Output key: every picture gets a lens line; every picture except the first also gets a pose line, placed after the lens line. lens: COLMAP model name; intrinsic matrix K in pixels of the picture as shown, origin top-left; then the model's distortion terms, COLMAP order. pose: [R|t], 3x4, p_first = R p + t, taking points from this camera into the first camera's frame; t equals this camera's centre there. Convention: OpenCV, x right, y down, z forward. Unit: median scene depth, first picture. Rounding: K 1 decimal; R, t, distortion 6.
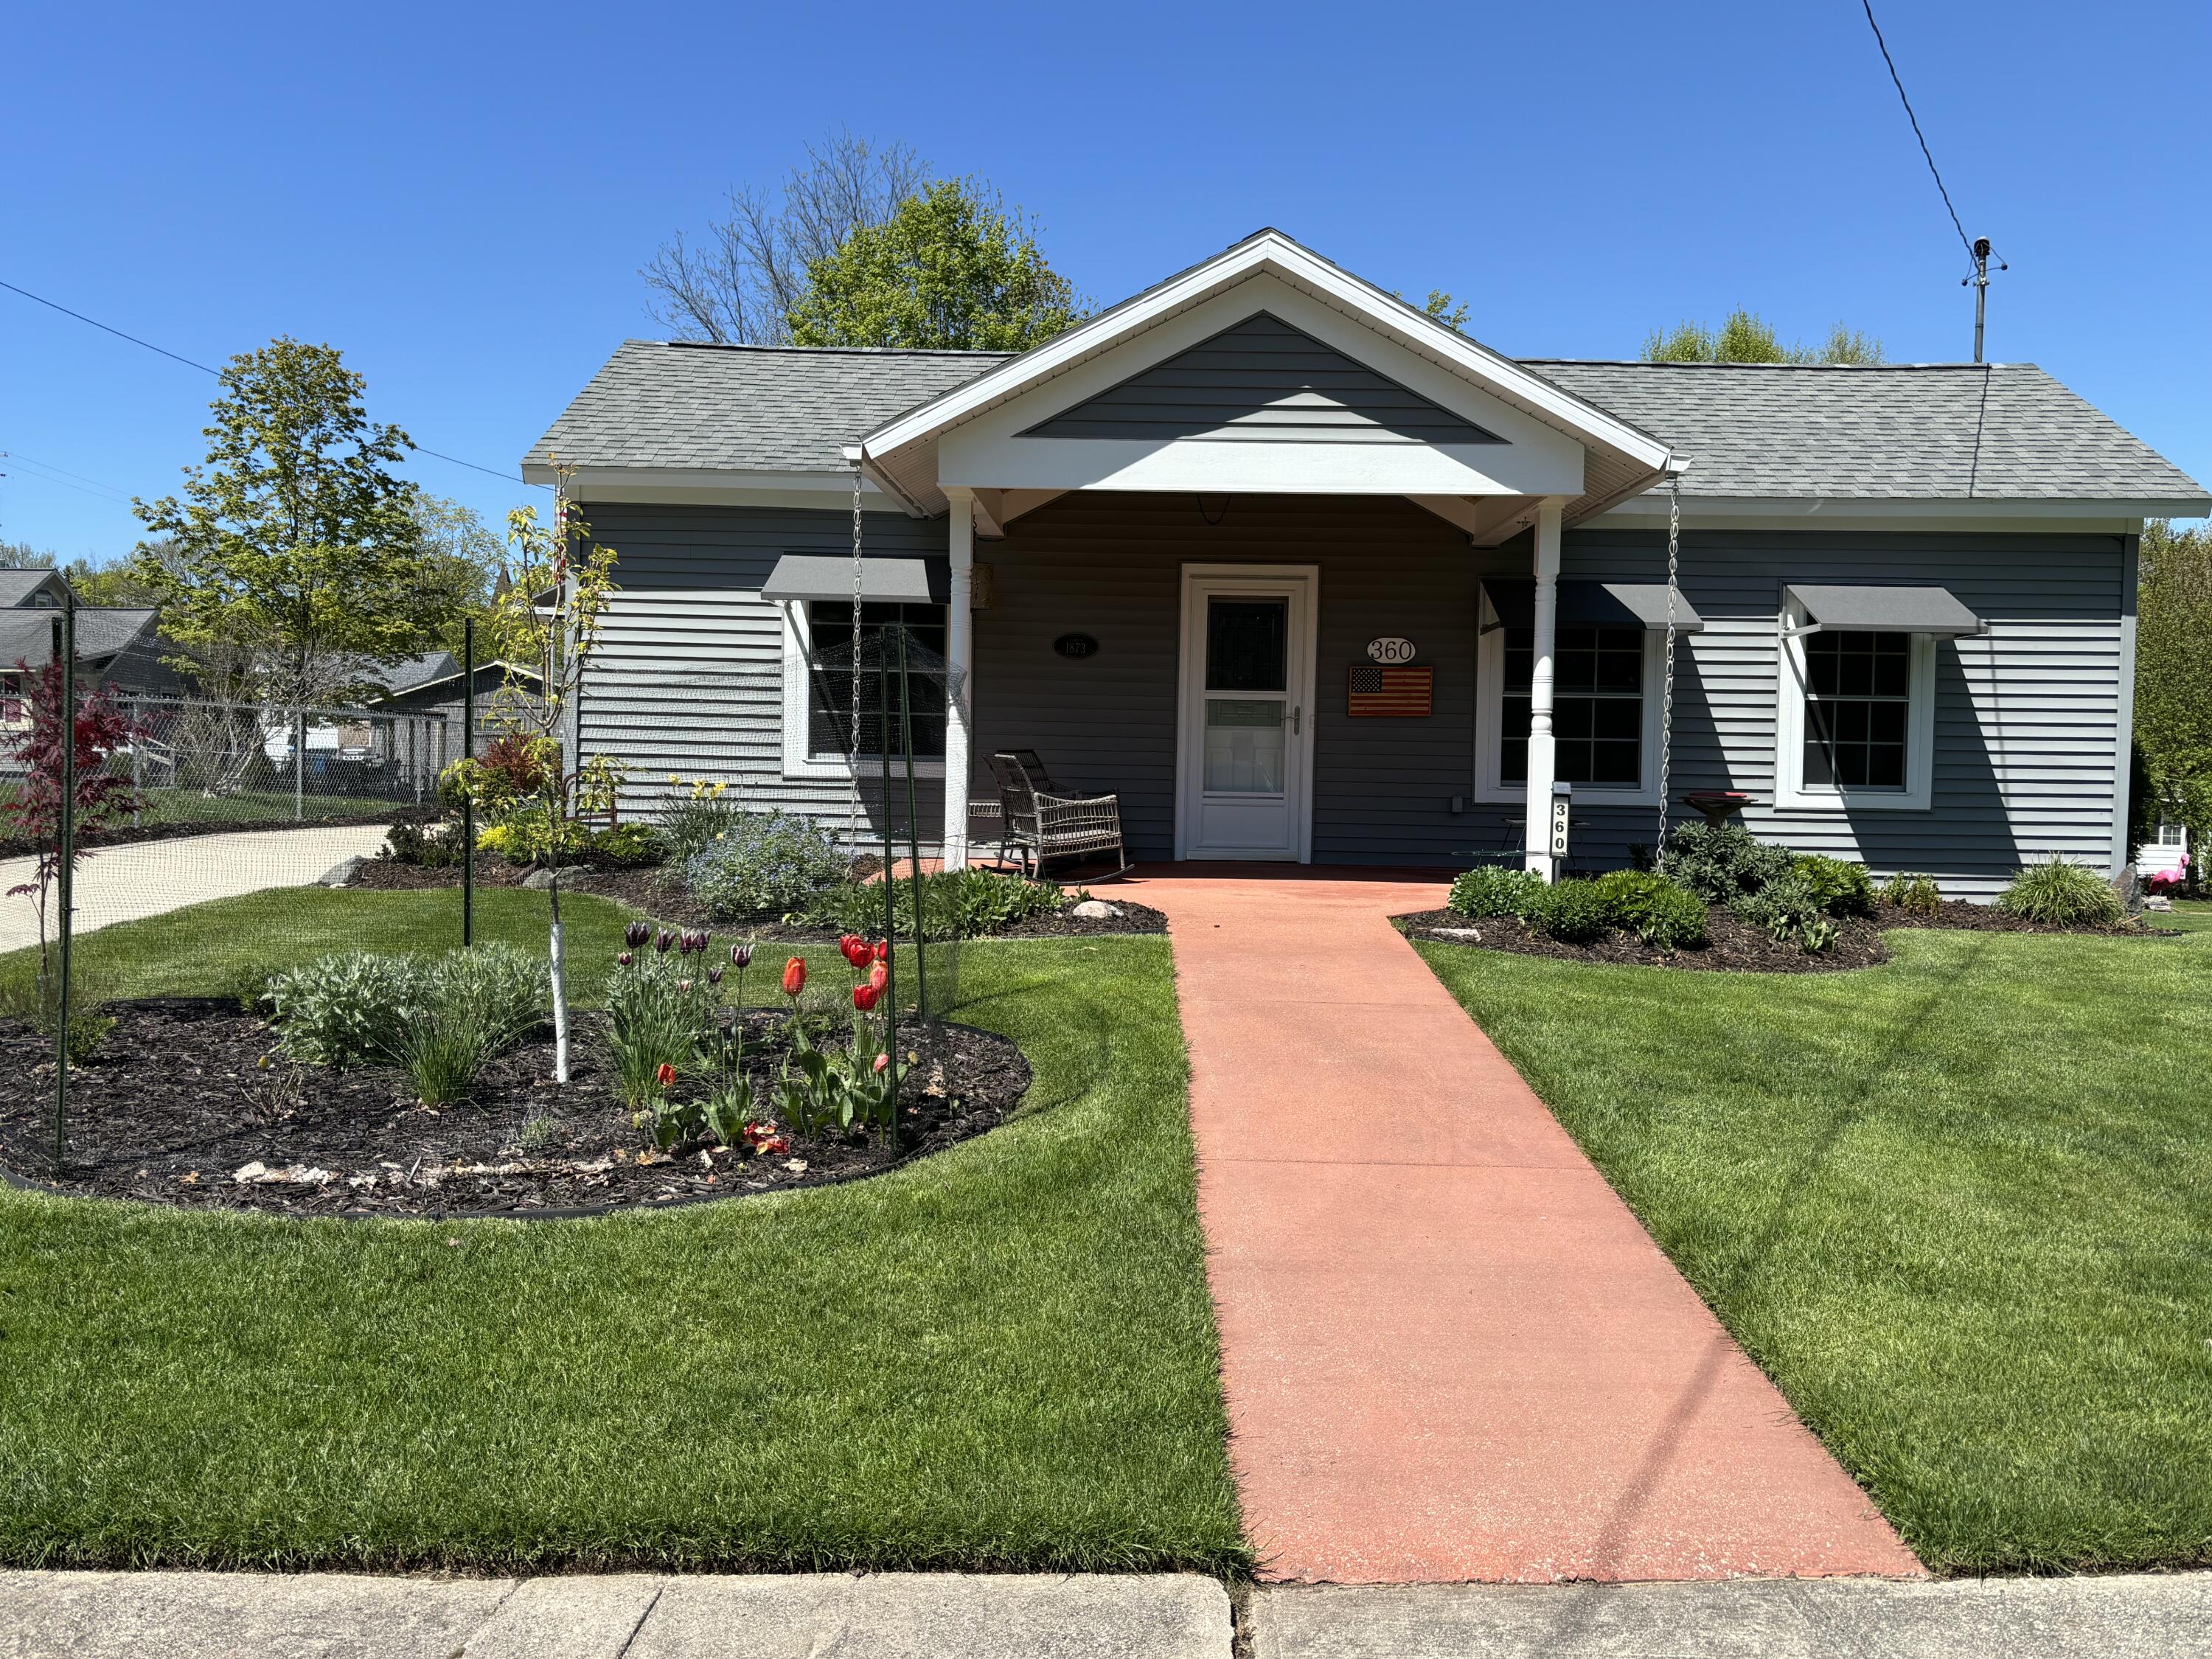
lens RADIAL K [[1754.4, 0, 1112.0], [0, 1754.4, 832.6], [0, 0, 1]] dist [0.028233, 0.003214]
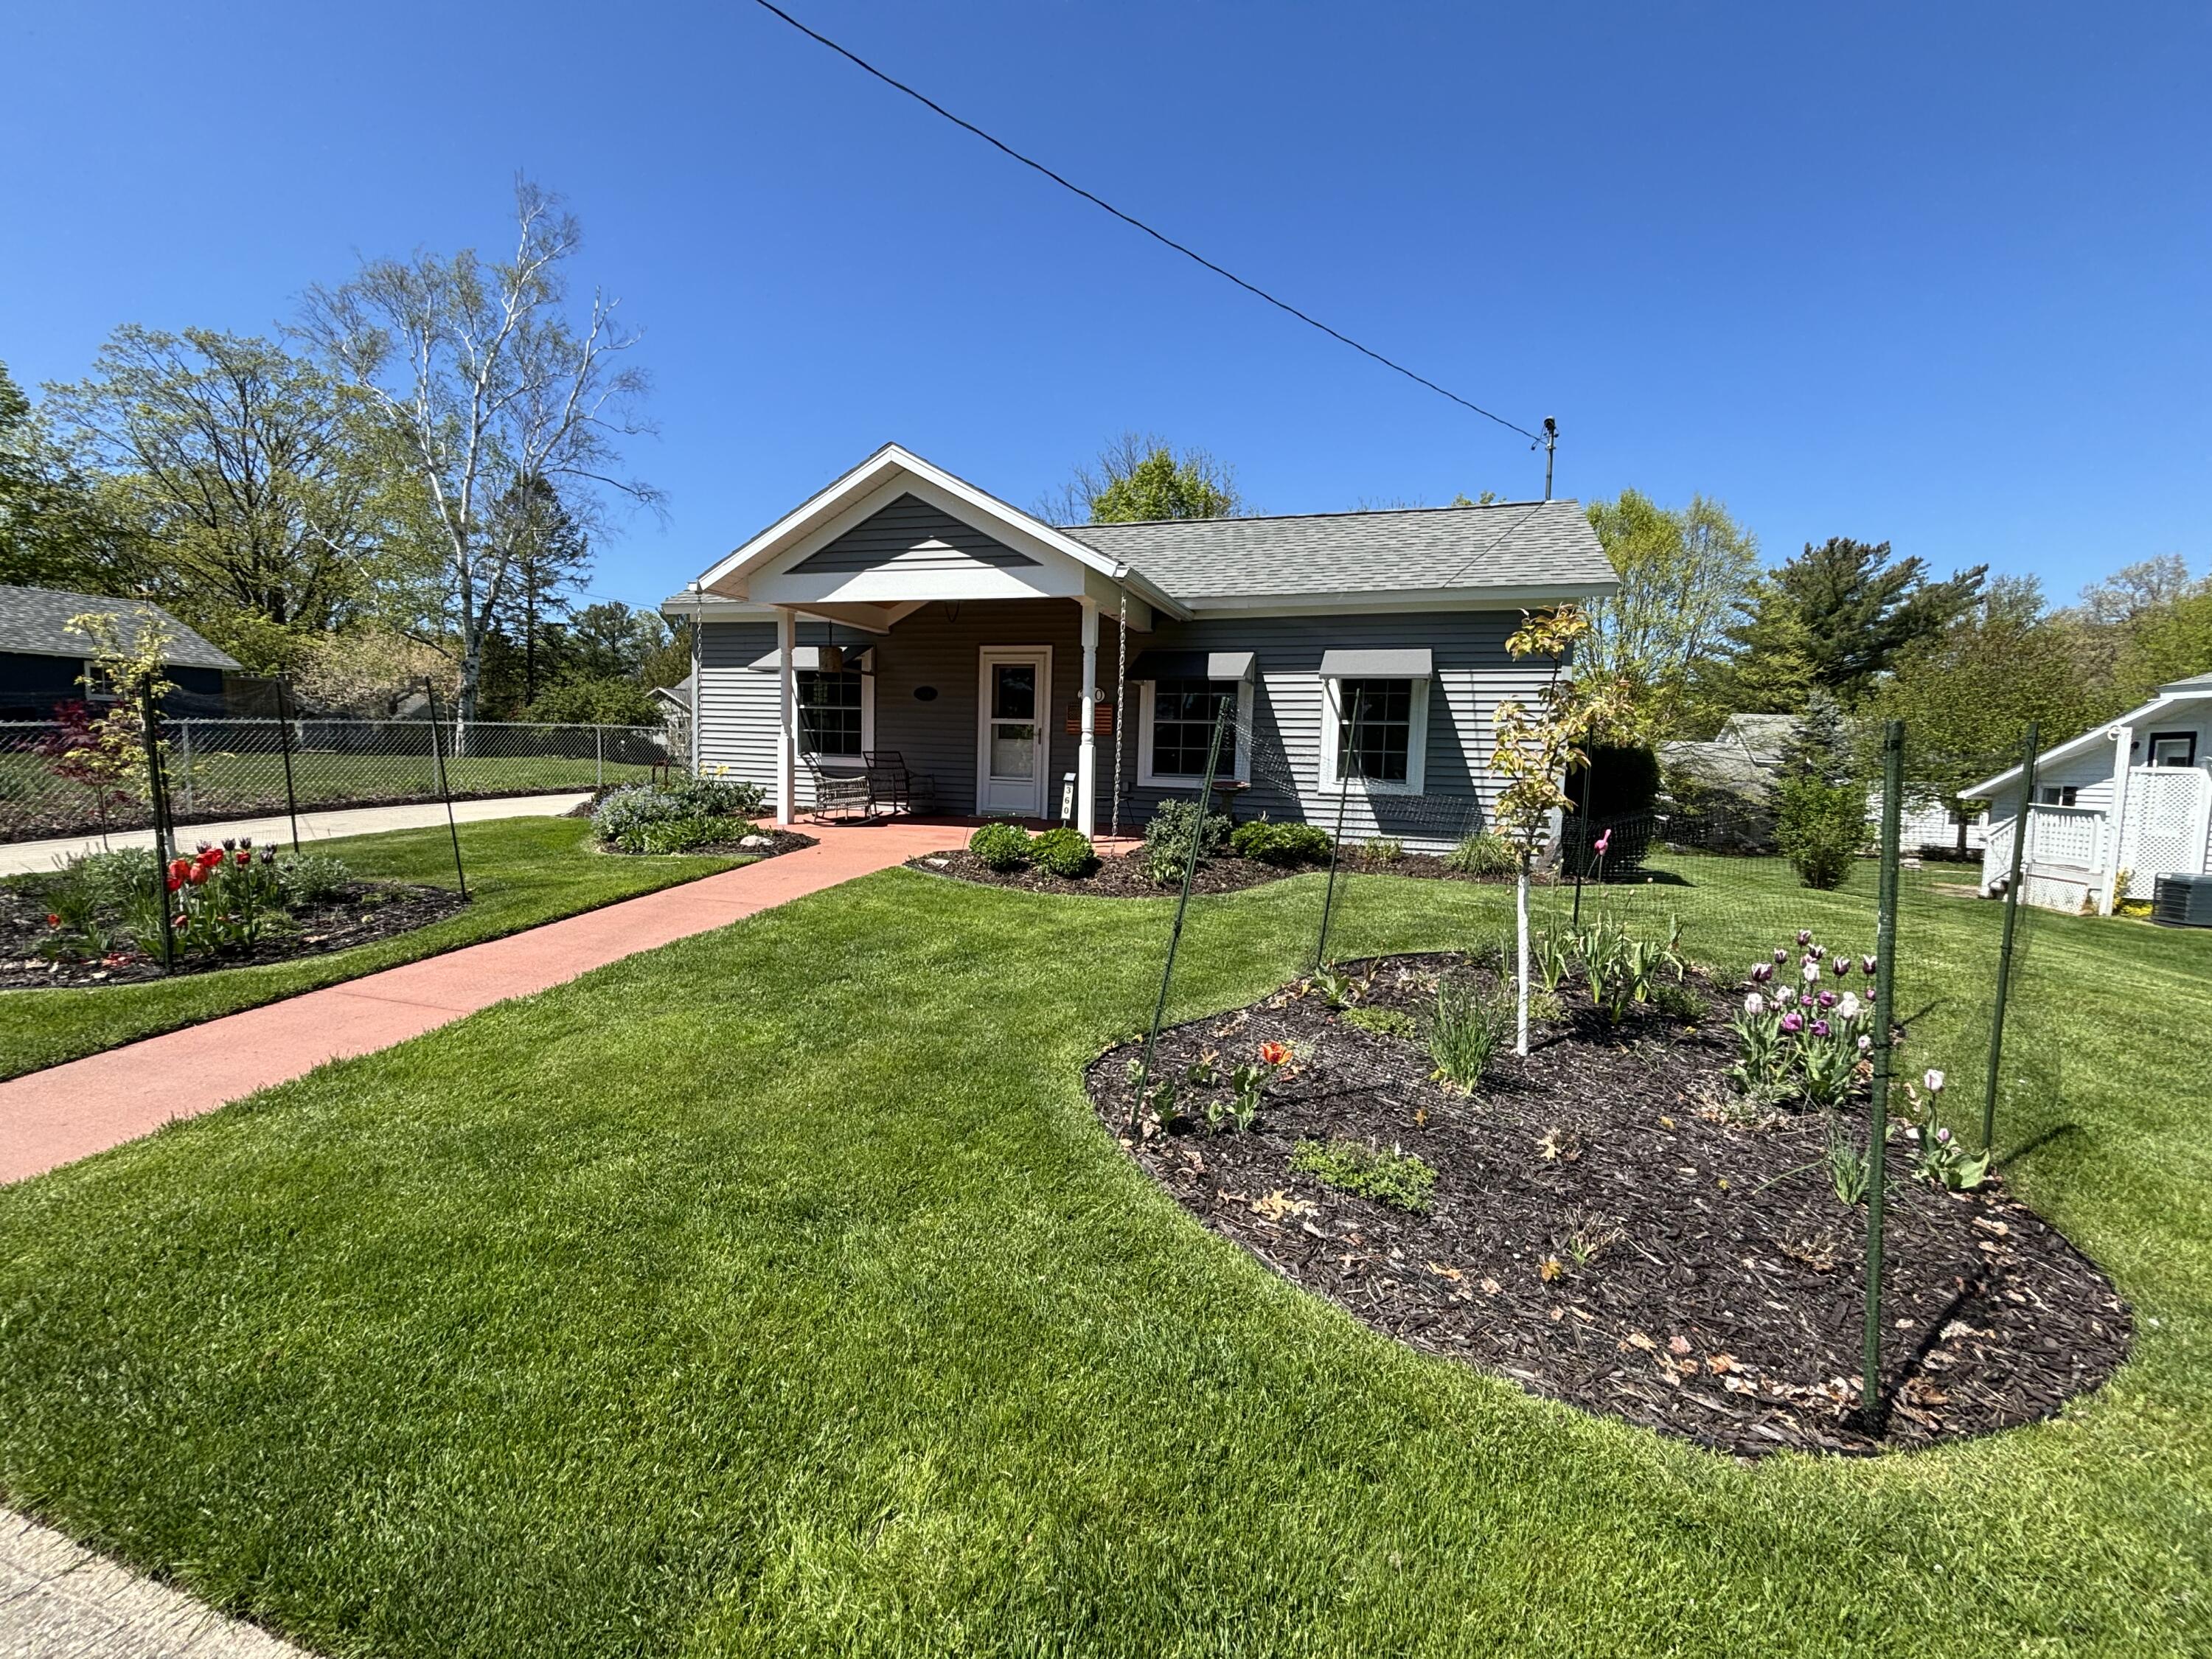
lens RADIAL K [[894.3, 0, 1101.5], [0, 894.3, 820.5], [0, 0, 1]] dist [0.011782, -0.000272]
pose [[0.957671, 0.029465, -0.286353, 0.418405], [-0.021578, 0.999297, 0.030662, -0.009597], [0.287055, -0.023185, 0.957633, 0.177506]]
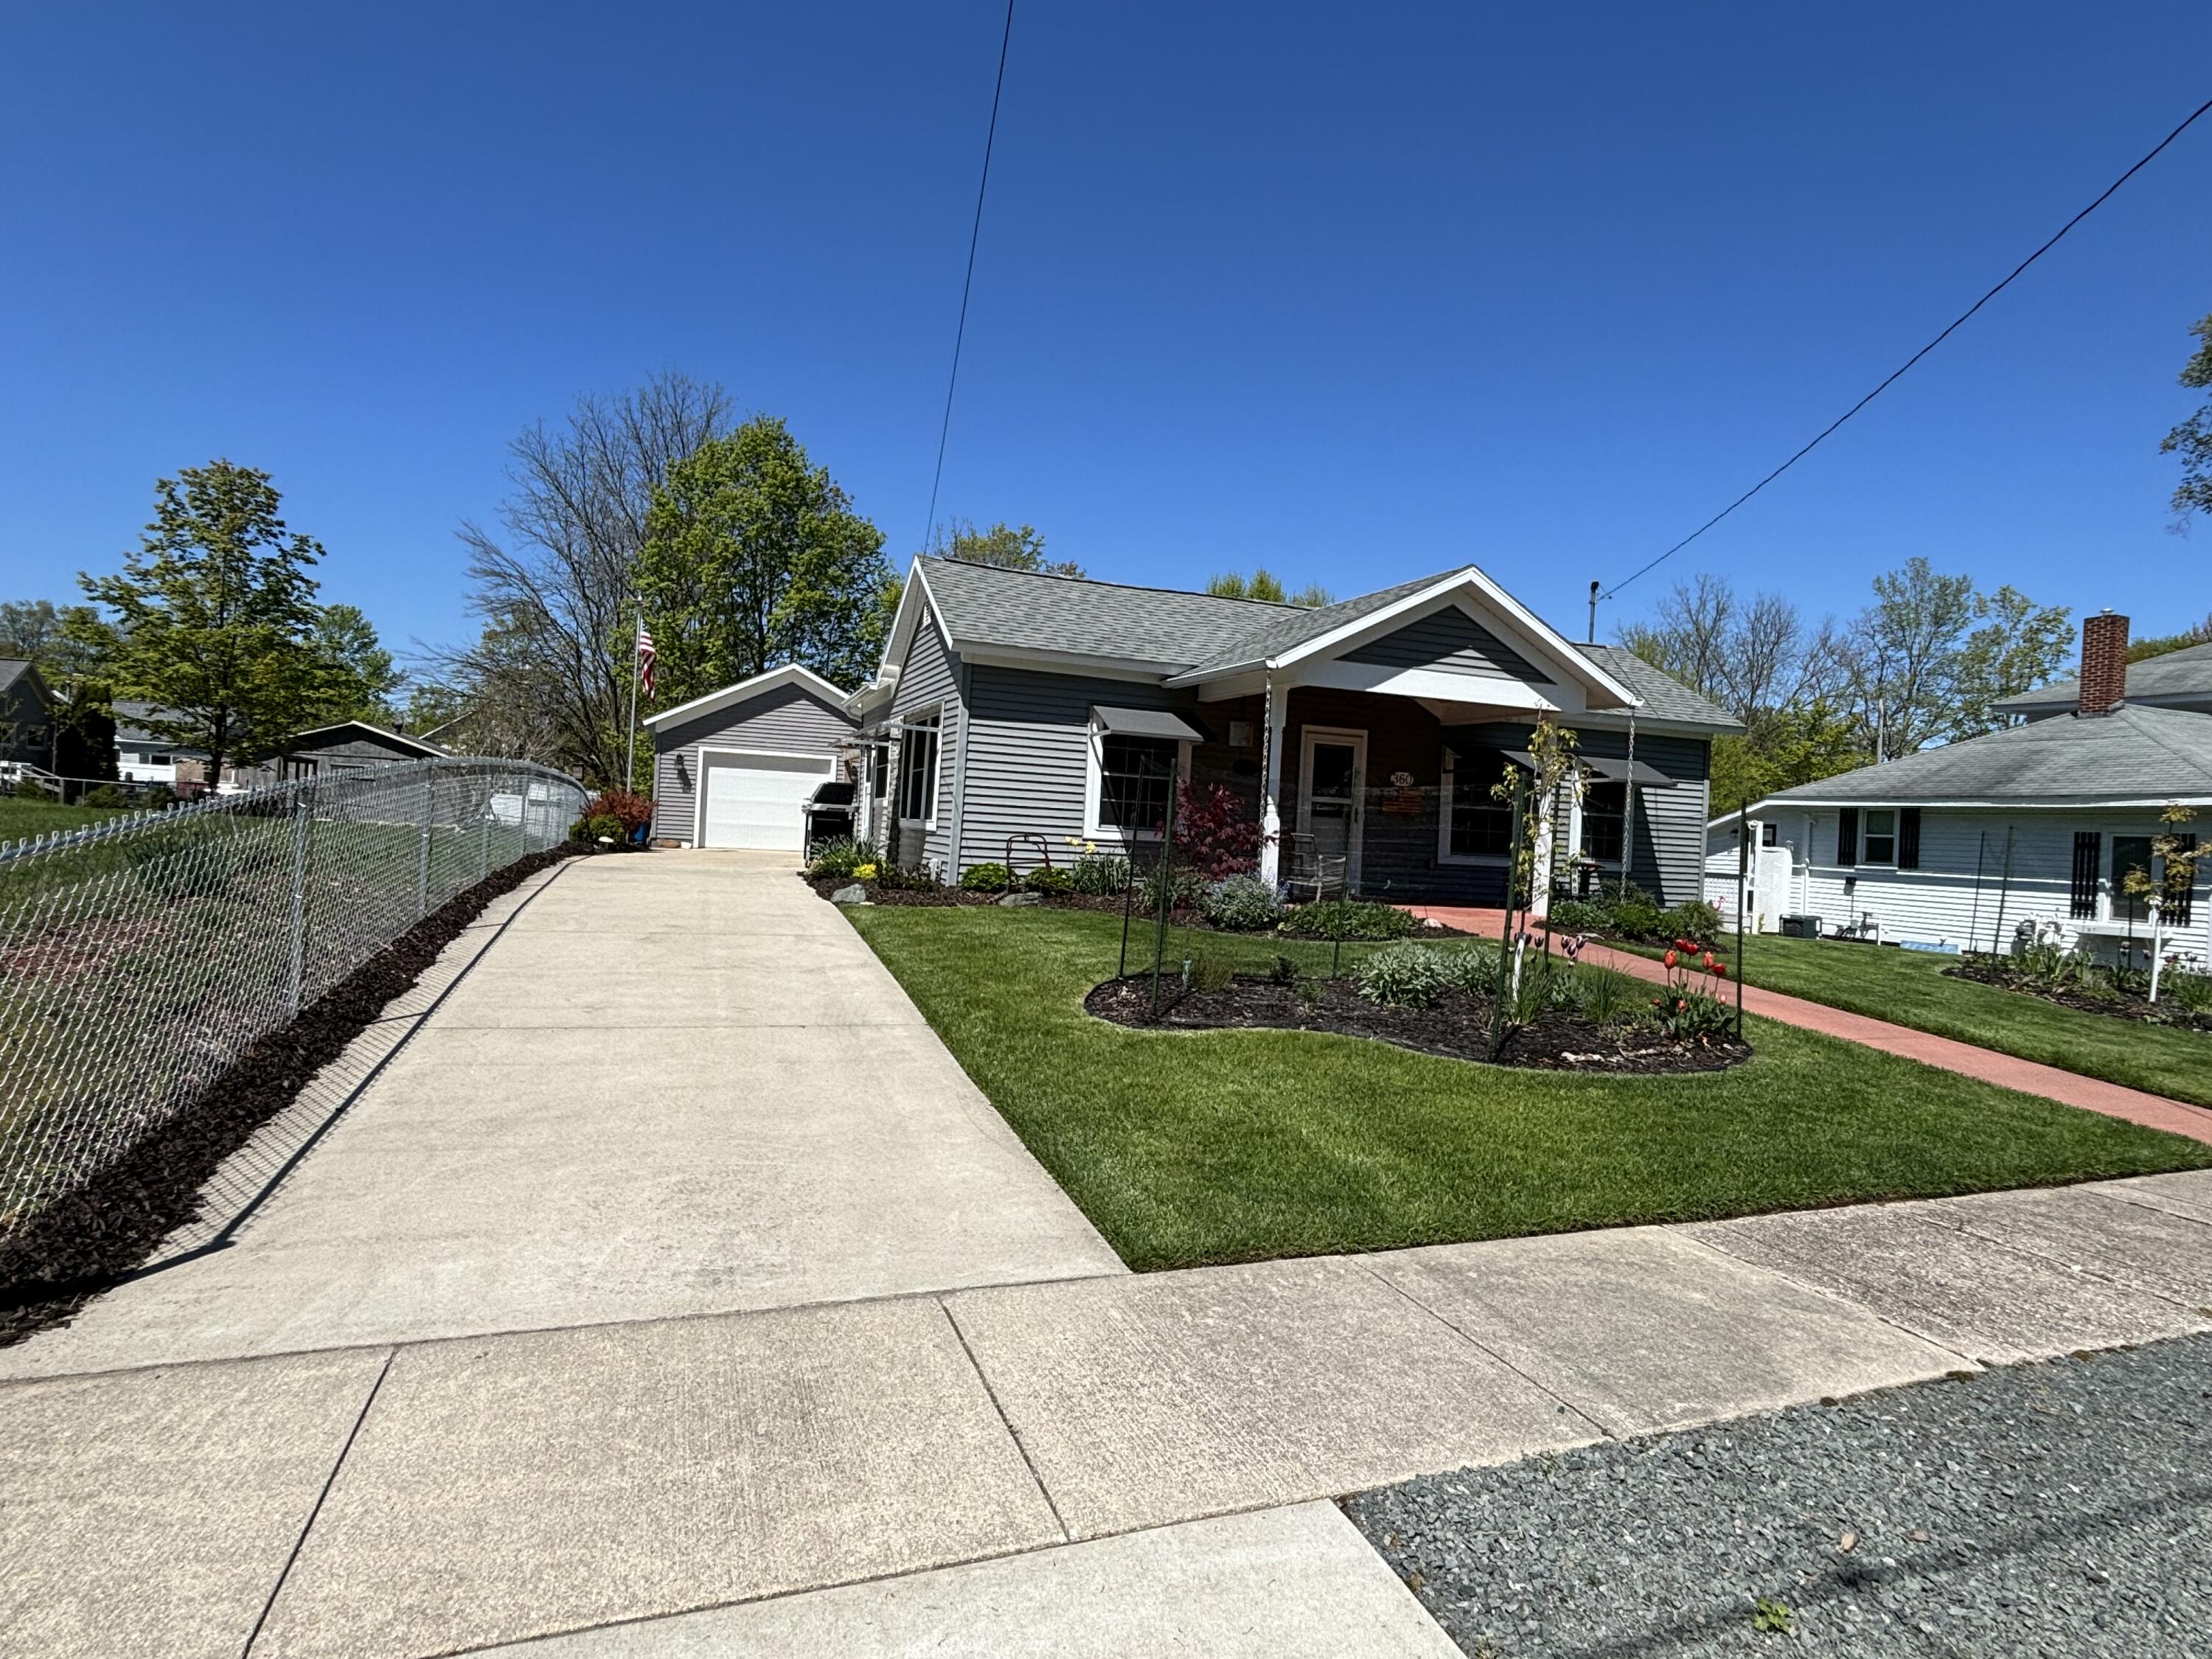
lens RADIAL K [[1159.0, 0, 1102.6], [0, 1159.0, 826.9], [0, 0, 1]] dist [0.003541, -0.001095]
pose [[0.934739, 0.030467, 0.354027, -0.560823], [-0.021122, 0.999320, -0.030231, -0.010668], [-0.354707, 0.020780, 0.934746, -0.018615]]
